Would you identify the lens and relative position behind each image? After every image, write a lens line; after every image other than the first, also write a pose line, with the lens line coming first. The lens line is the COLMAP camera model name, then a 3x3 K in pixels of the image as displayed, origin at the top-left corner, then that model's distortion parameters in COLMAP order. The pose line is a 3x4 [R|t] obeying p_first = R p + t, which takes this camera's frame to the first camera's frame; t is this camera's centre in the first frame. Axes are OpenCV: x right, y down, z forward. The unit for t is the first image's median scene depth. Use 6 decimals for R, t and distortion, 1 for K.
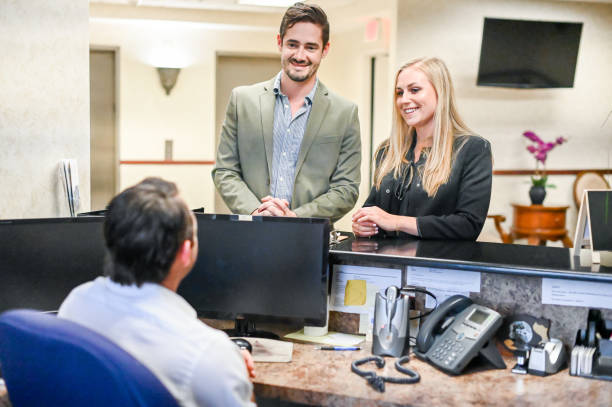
lens RADIAL K [[908.8, 0, 307.8], [0, 908.8, 195.3], [0, 0, 1]] dist [0.009561, -0.025069]
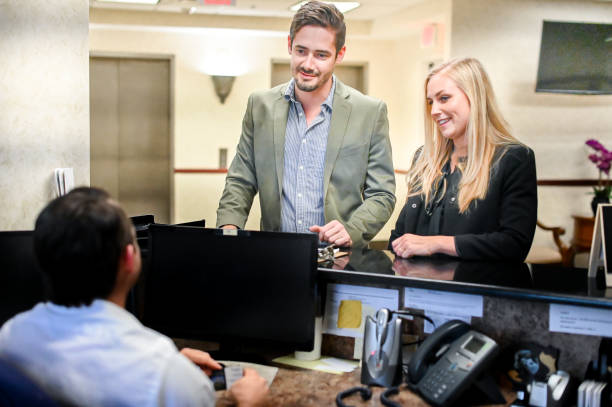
lens RADIAL K [[908.8, 0, 307.8], [0, 908.8, 195.3], [0, 0, 1]] dist [0.009561, -0.025069]
pose [[0.996286, 0.005036, -0.085957, 0.093801], [-0.005852, 0.999940, -0.009245, -0.005089], [0.085905, 0.009713, 0.996256, 0.081854]]
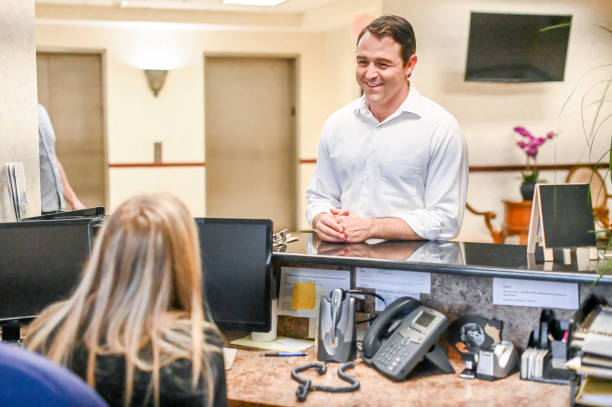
lens RADIAL K [[908.8, 0, 307.8], [0, 908.8, 195.3], [0, 0, 1]] dist [0.009561, -0.025069]
pose [[0.999787, -0.018501, -0.009194, 0.071441], [0.018497, 0.999829, -0.000486, 0.001402], [0.009201, 0.000315, 0.999958, 0.041483]]
